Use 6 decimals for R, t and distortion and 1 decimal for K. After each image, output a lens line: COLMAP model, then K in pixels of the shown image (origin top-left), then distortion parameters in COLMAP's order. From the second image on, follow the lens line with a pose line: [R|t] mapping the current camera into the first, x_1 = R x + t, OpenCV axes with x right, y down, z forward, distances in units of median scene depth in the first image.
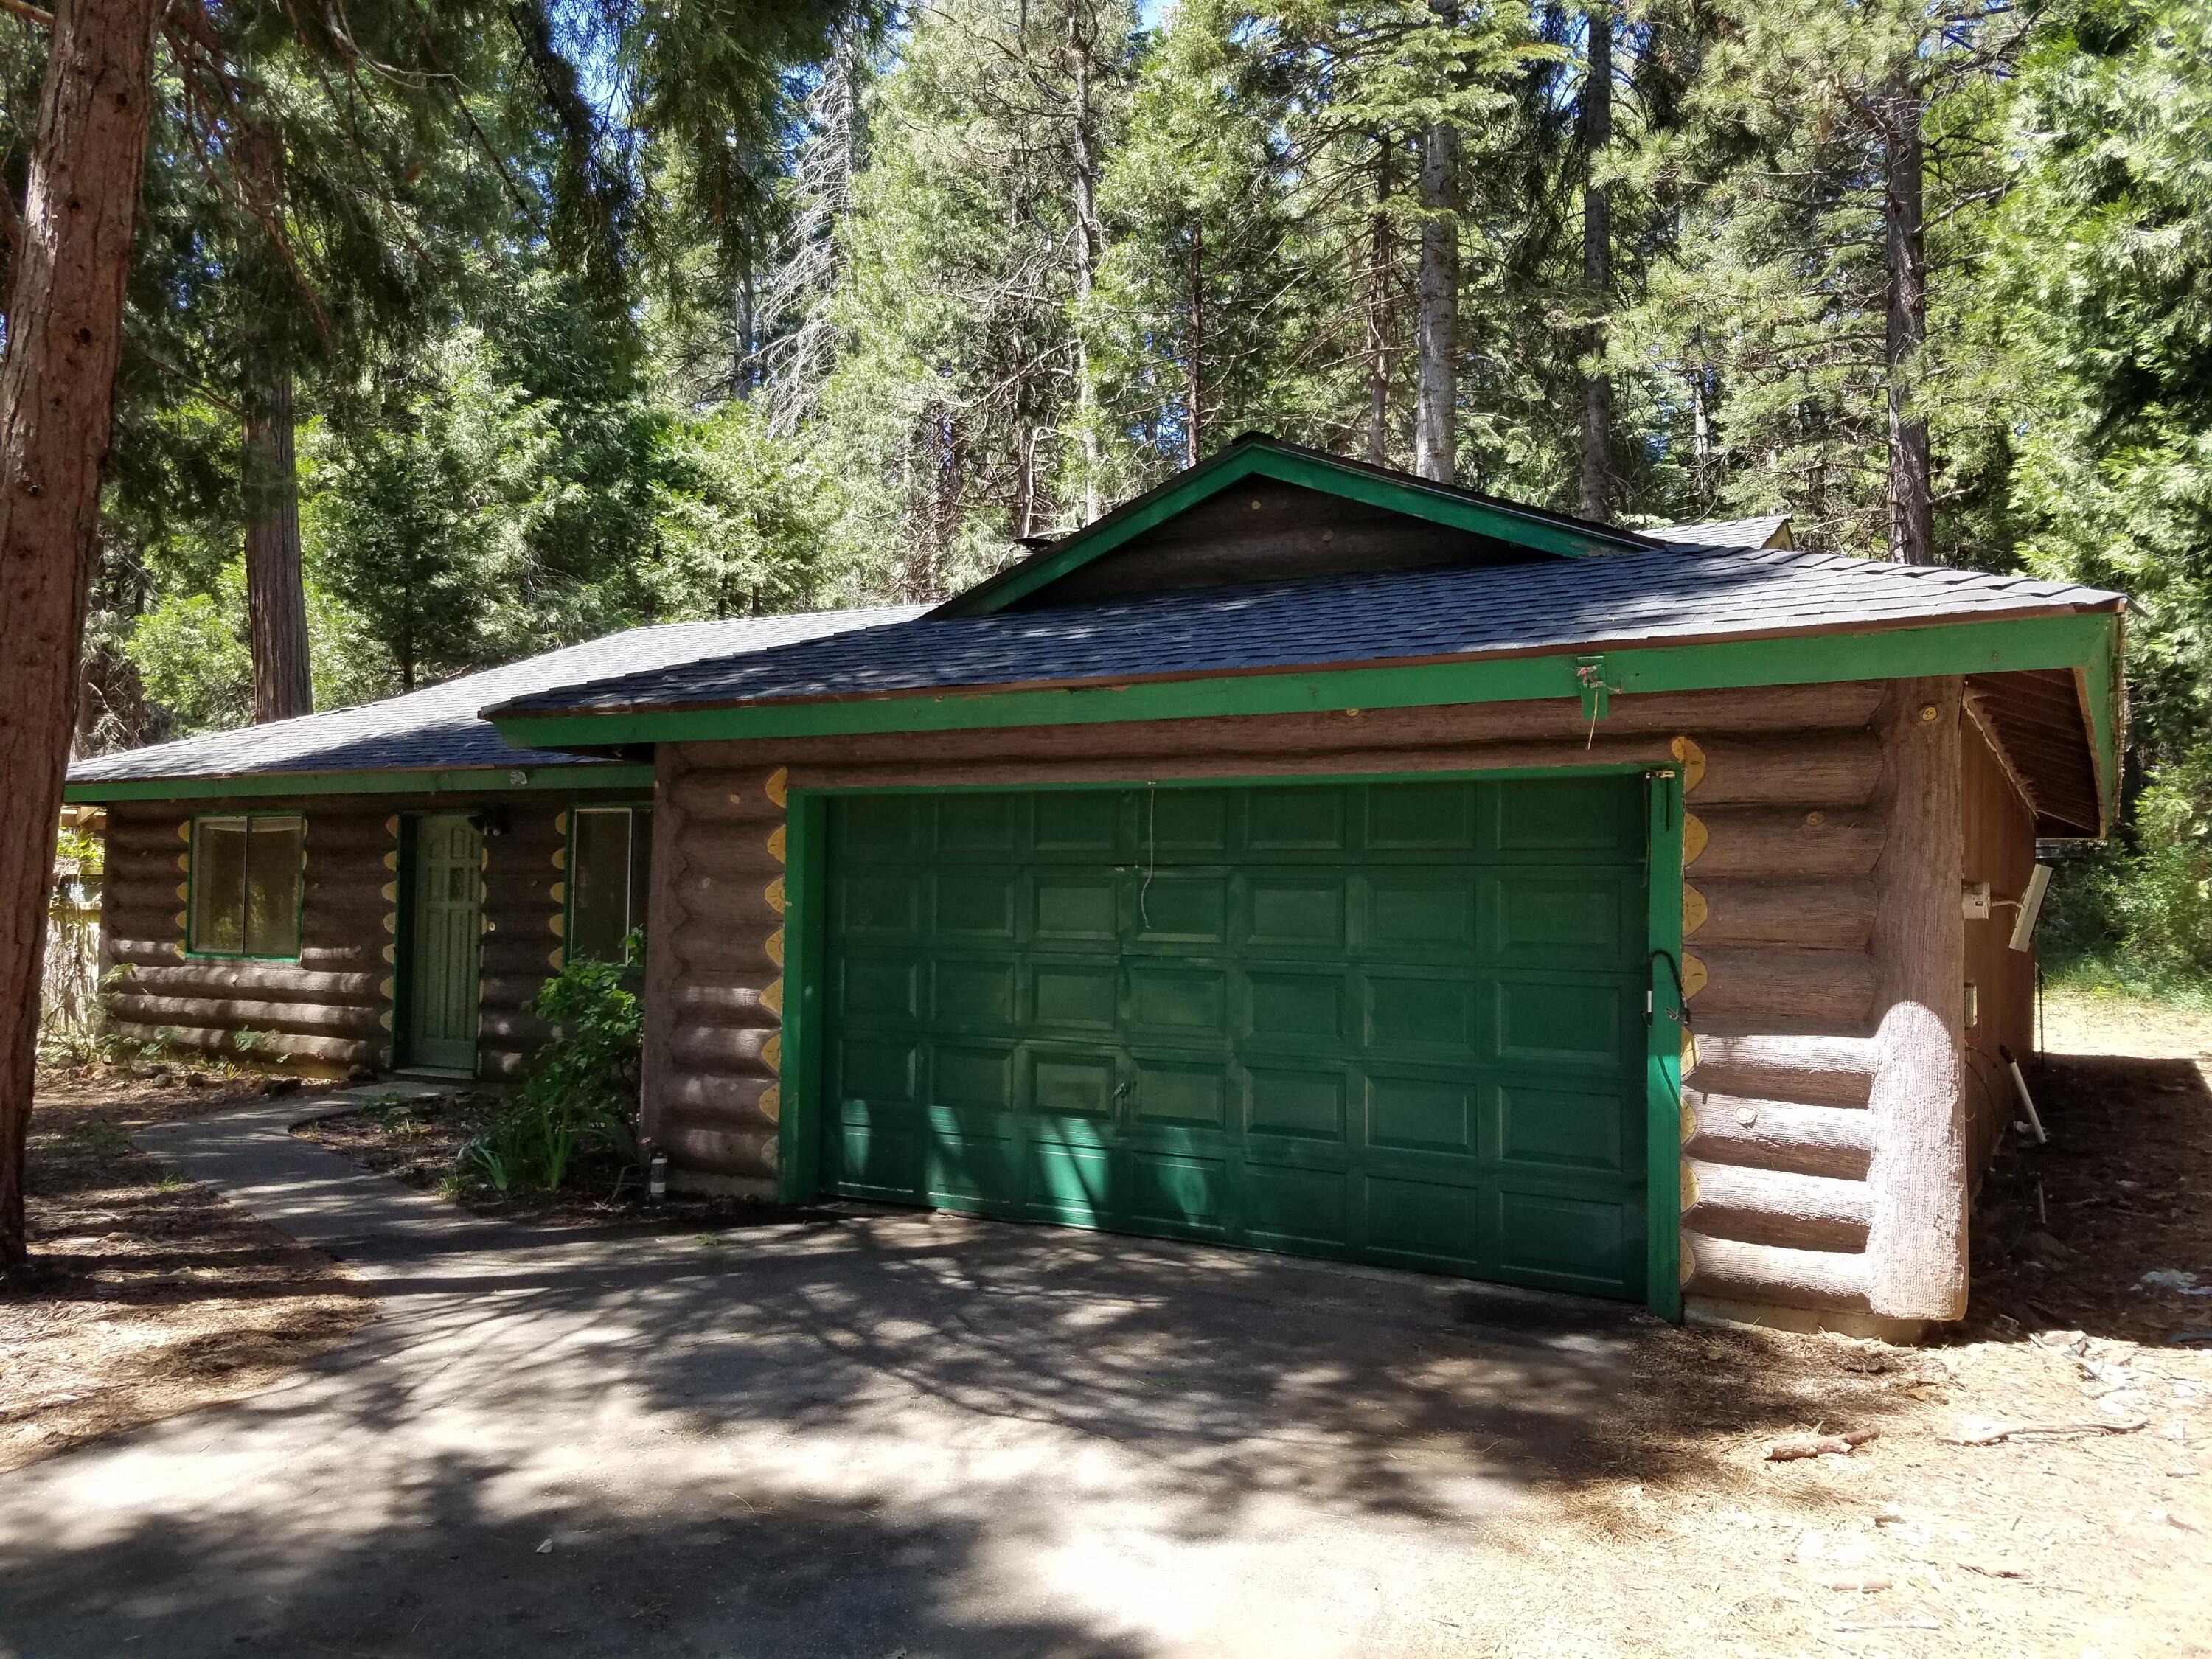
lens RADIAL K [[1656.4, 0, 1096.4], [0, 1656.4, 853.1], [0, 0, 1]] dist [0.166792, -0.264244]
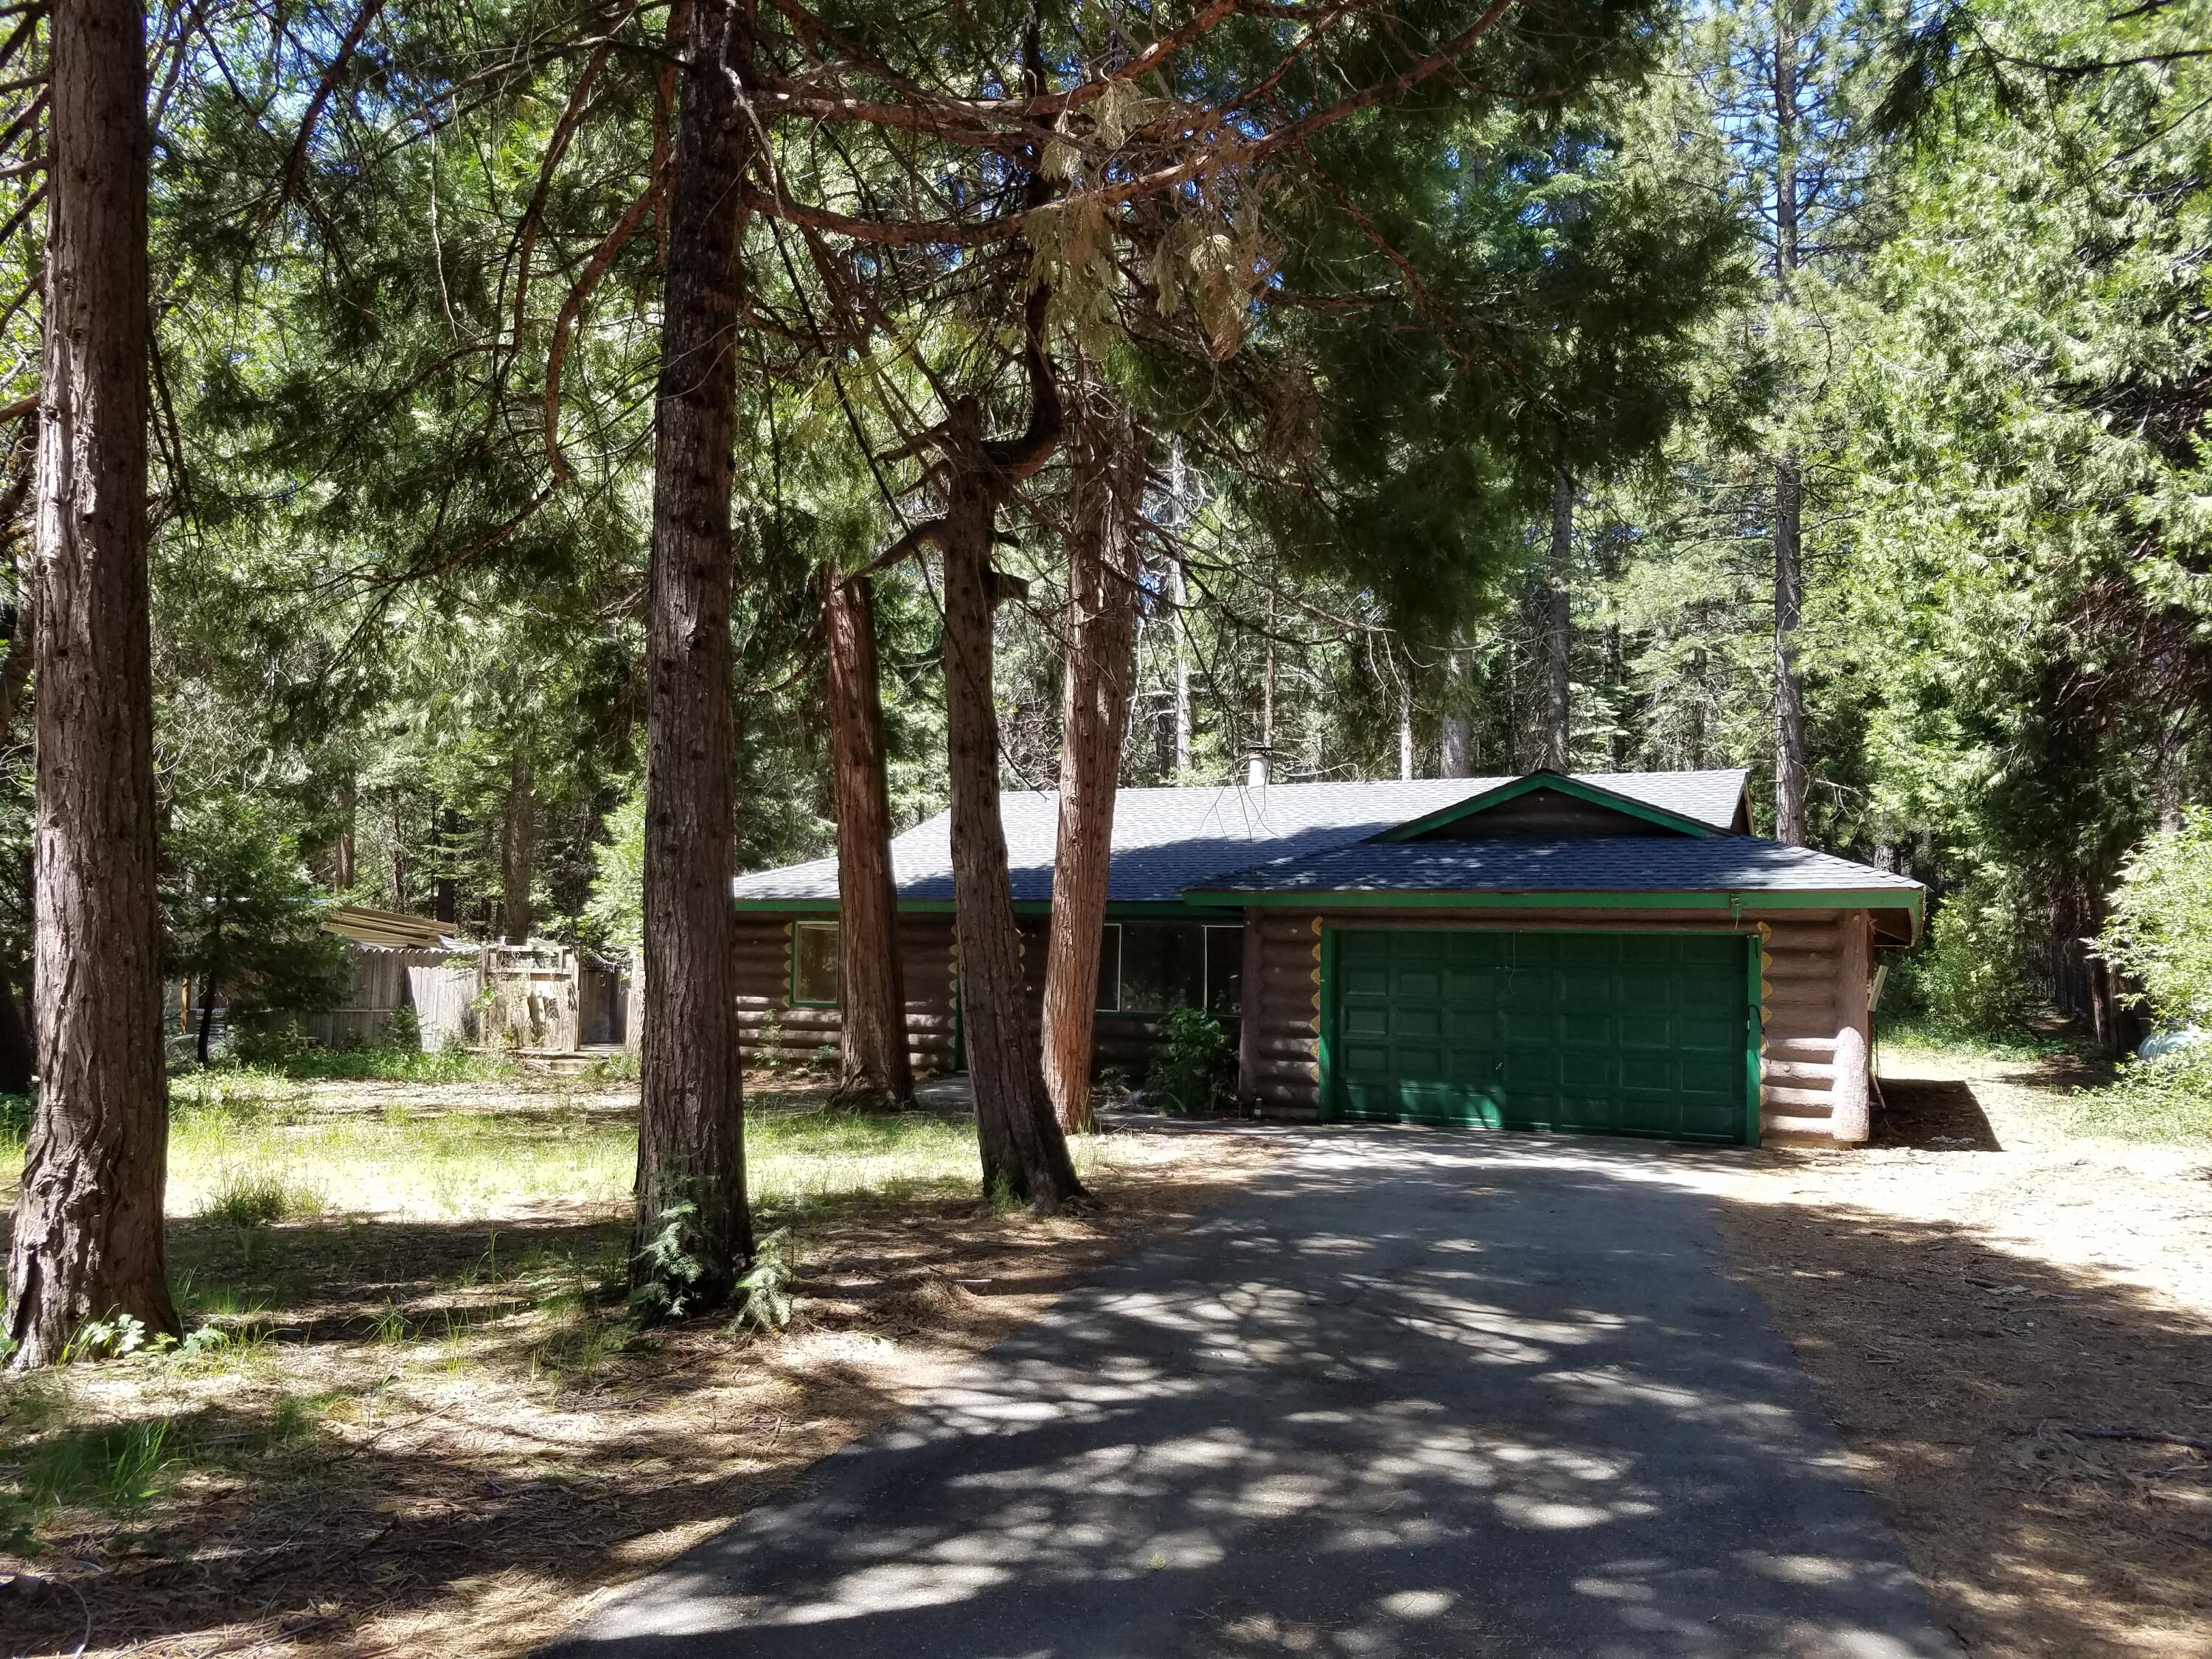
lens RADIAL K [[1665.9, 0, 1044.4], [0, 1665.9, 874.1], [0, 0, 1]] dist [0.149267, -0.240931]
pose [[0.997670, 0.015244, 0.066496, -0.836955], [-0.013180, 0.999421, -0.031378, -0.041912], [-0.066936, 0.030428, 0.997293, -1.385313]]
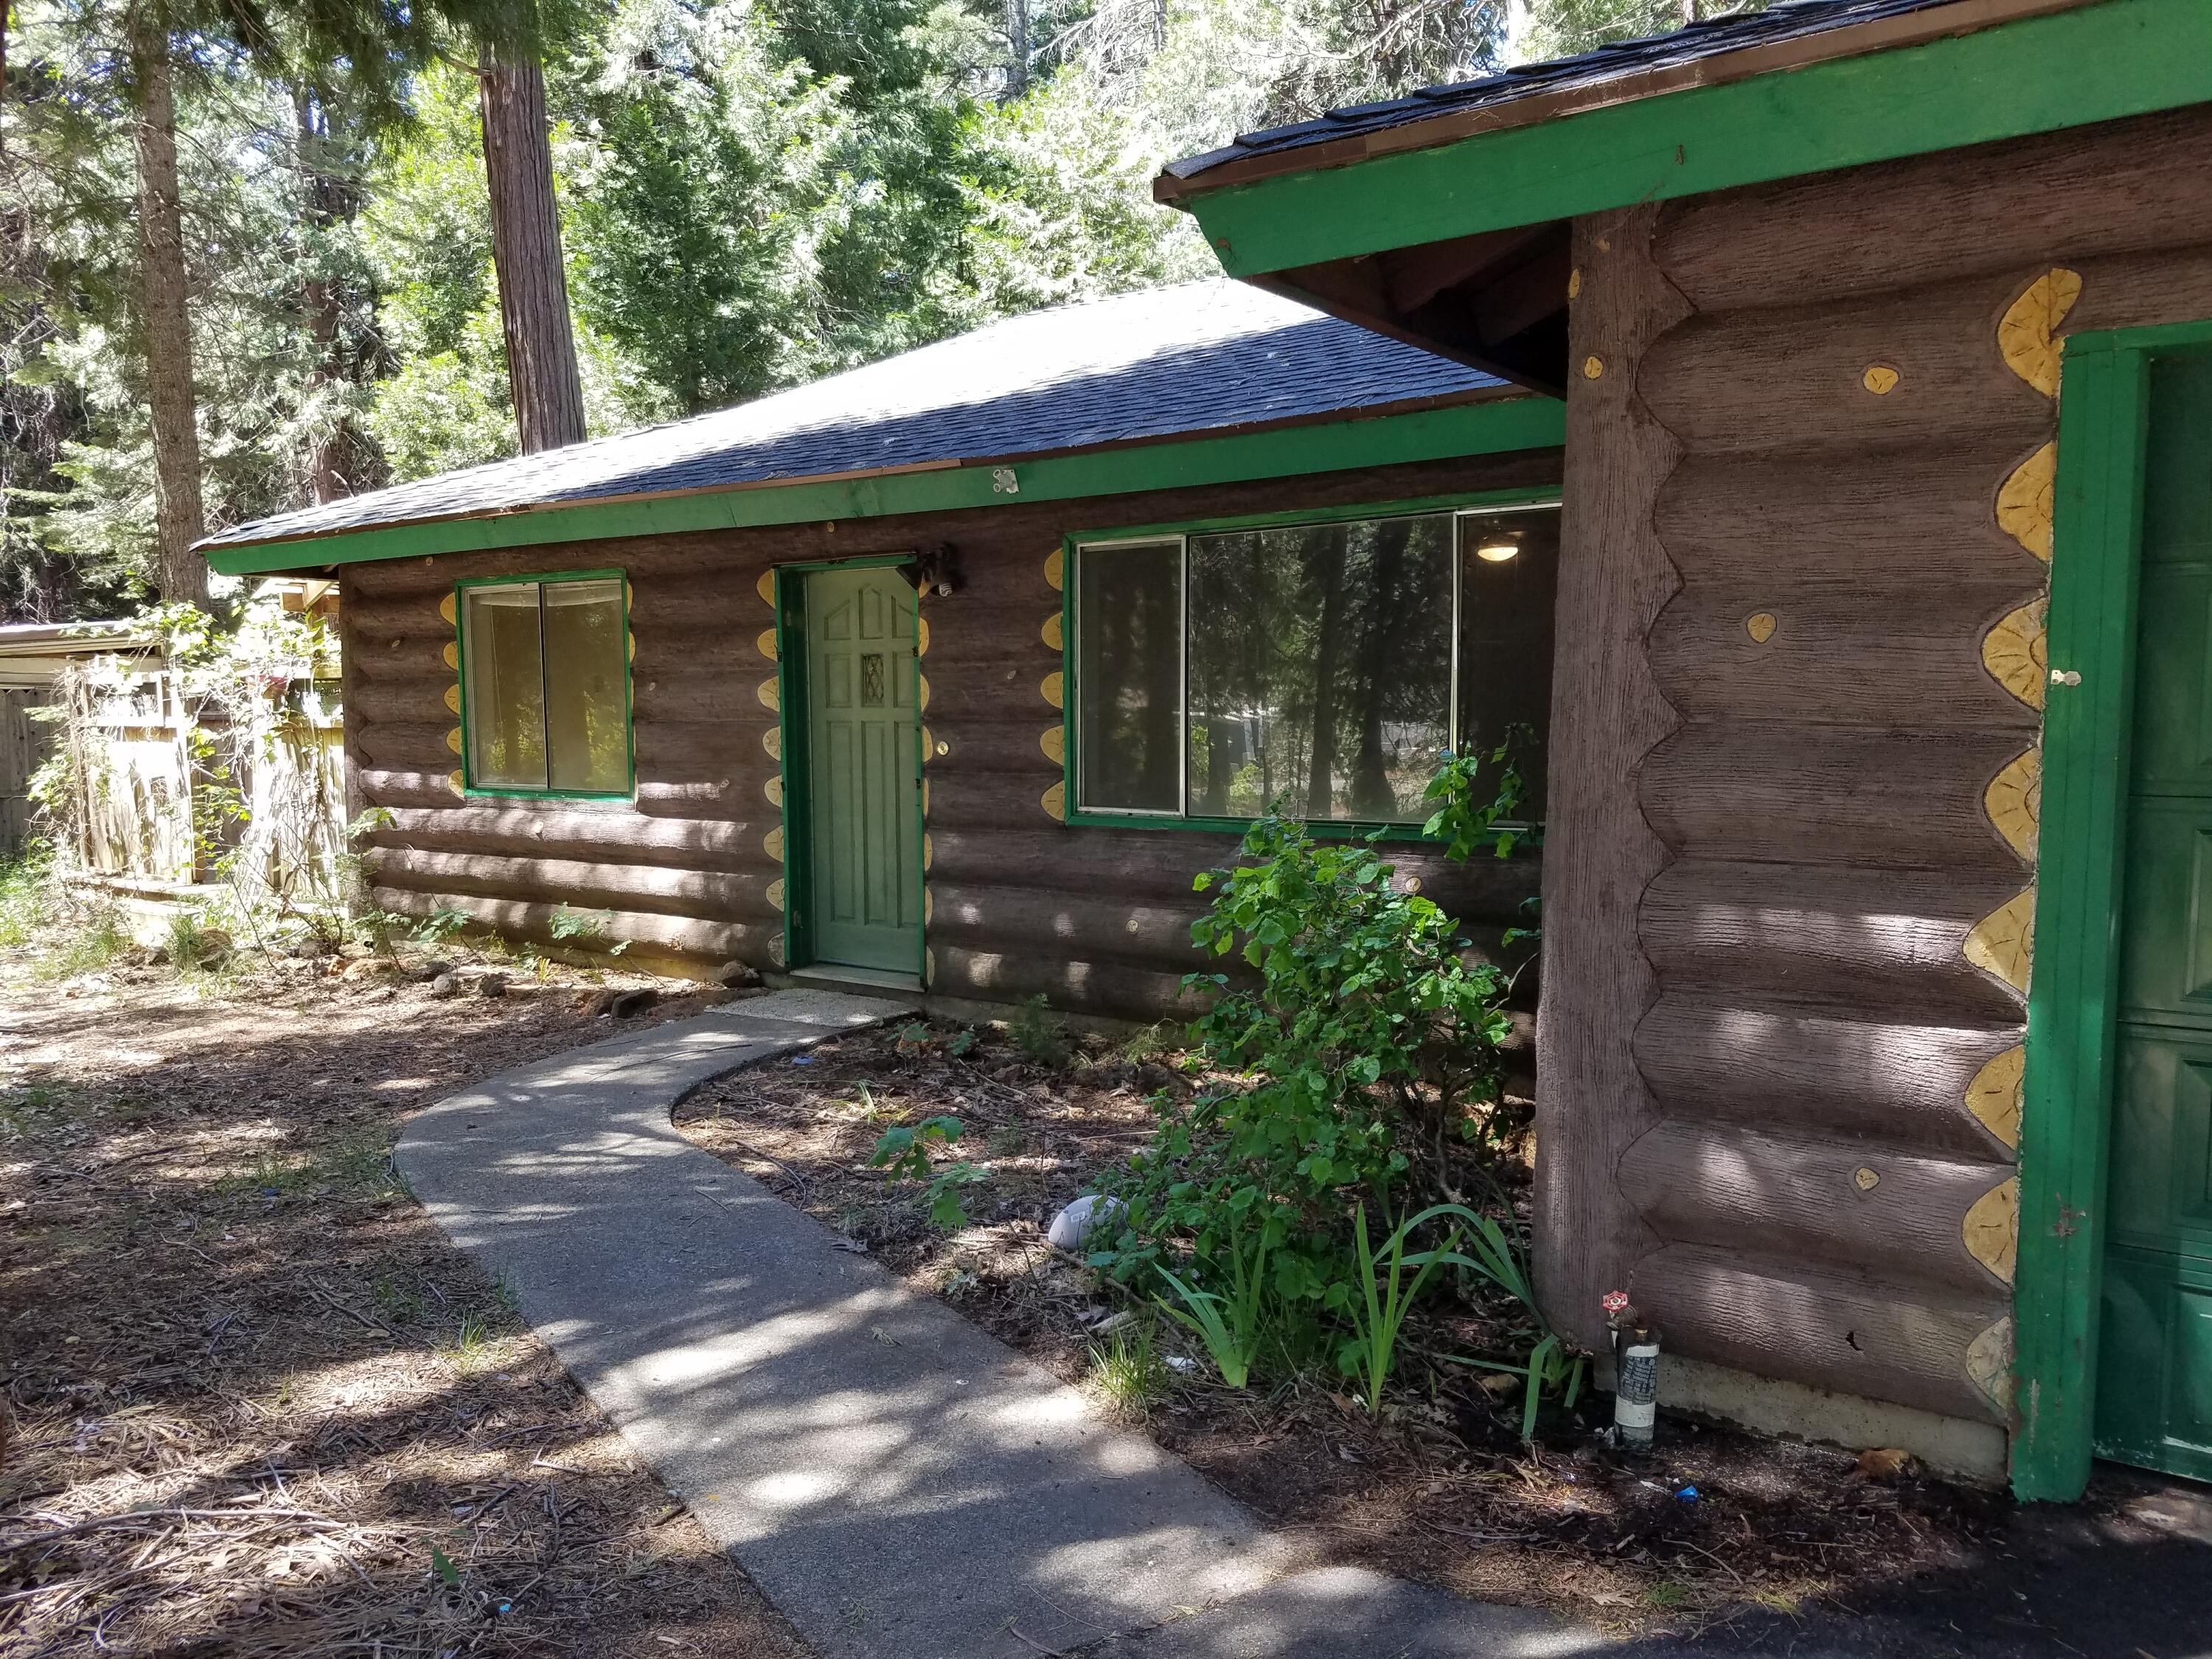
lens RADIAL K [[1628.6, 0, 1117.5], [0, 1628.6, 859.0], [0, 0, 1]] dist [0.279771, -0.566542]
pose [[0.993130, -0.007429, -0.116784, -0.411835], [0.021257, 0.992831, 0.117618, 0.027116], [0.115073, -0.119292, 0.986168, 0.757900]]
